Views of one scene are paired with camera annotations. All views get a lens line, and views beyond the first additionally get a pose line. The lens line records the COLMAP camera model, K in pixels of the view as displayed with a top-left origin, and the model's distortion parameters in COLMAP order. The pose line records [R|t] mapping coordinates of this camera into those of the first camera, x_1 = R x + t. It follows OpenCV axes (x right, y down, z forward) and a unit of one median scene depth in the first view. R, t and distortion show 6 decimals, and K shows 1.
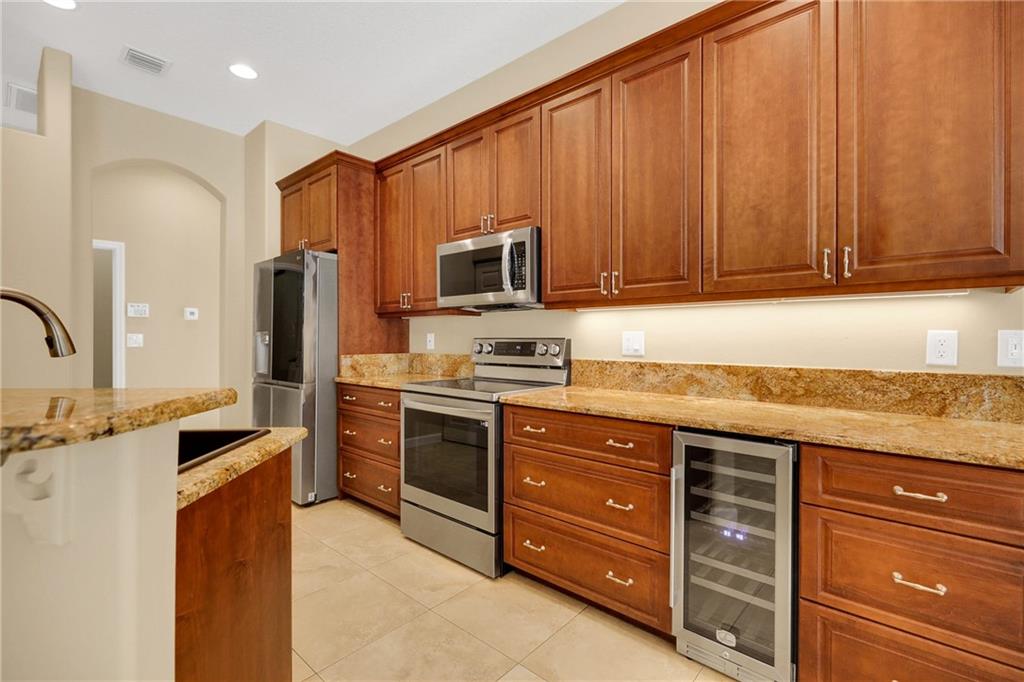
lens RADIAL K [[458.1, 0, 510.7], [0, 458.1, 339.3], [0, 0, 1]] dist [0.005672, -0.000281]
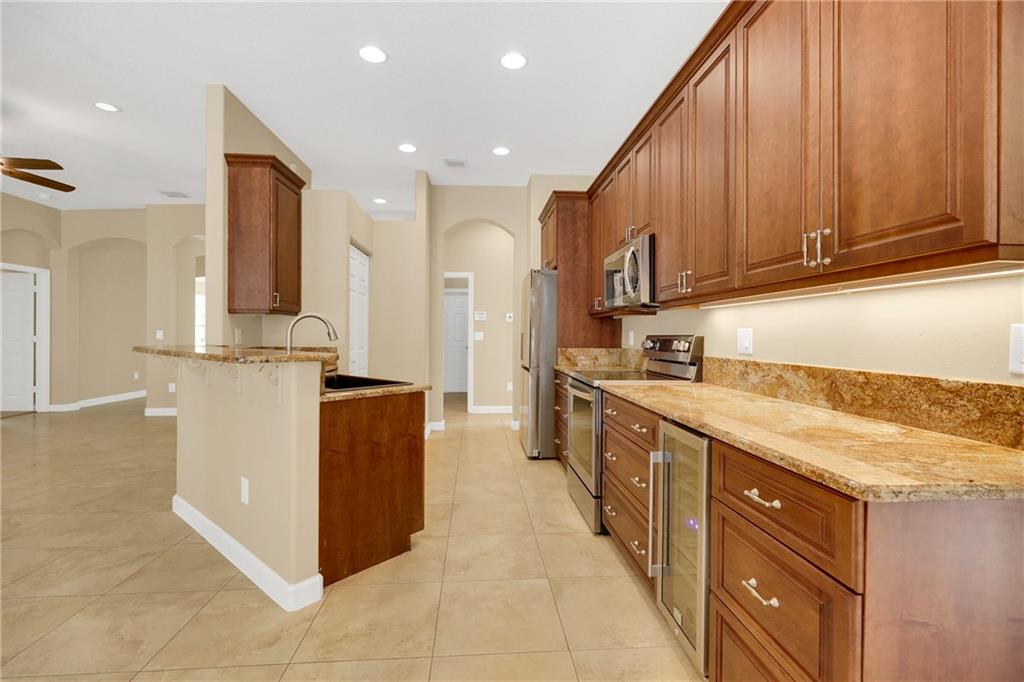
lens RADIAL K [[458.1, 0, 509.9], [0, 458.1, 336.2], [0, 0, 1]] dist [0.005672, -0.000281]
pose [[0.715618, 0.005633, -0.698469, 0.568260], [-0.008061, 0.999967, -0.000194, 0.003443], [0.698446, 0.005769, 0.715640, -0.020356]]
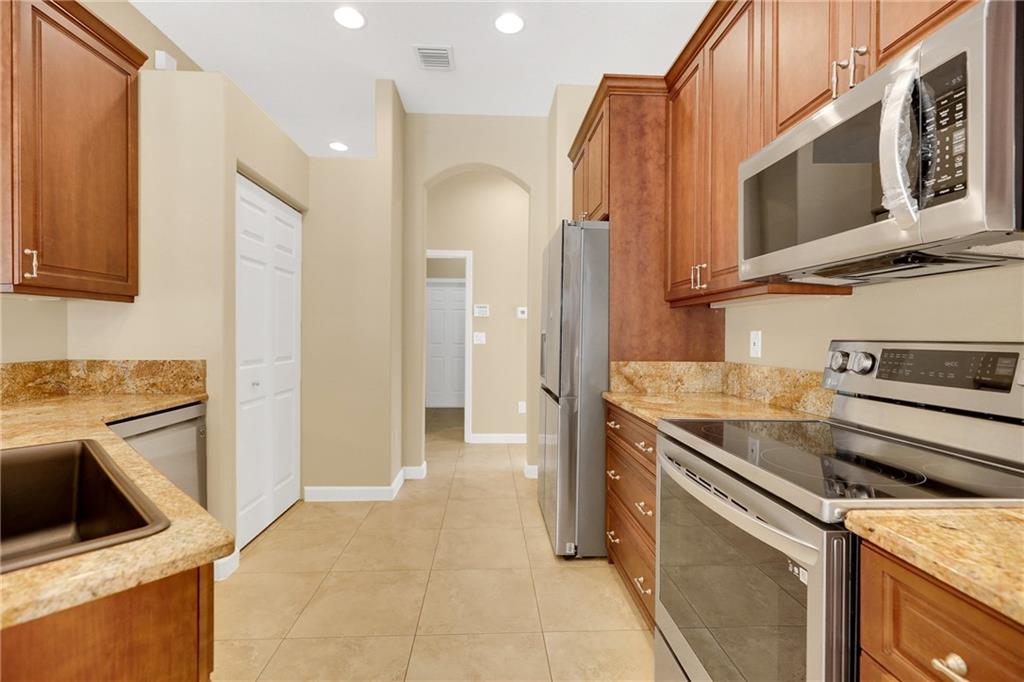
lens RADIAL K [[458.1, 0, 508.1], [0, 458.1, 337.8], [0, 0, 1]] dist [0.005672, -0.000281]
pose [[0.695923, 0.007823, -0.718074, 0.040346], [-0.008420, 0.999961, 0.002734, -0.003880], [0.718067, 0.004143, 0.695961, 0.510599]]
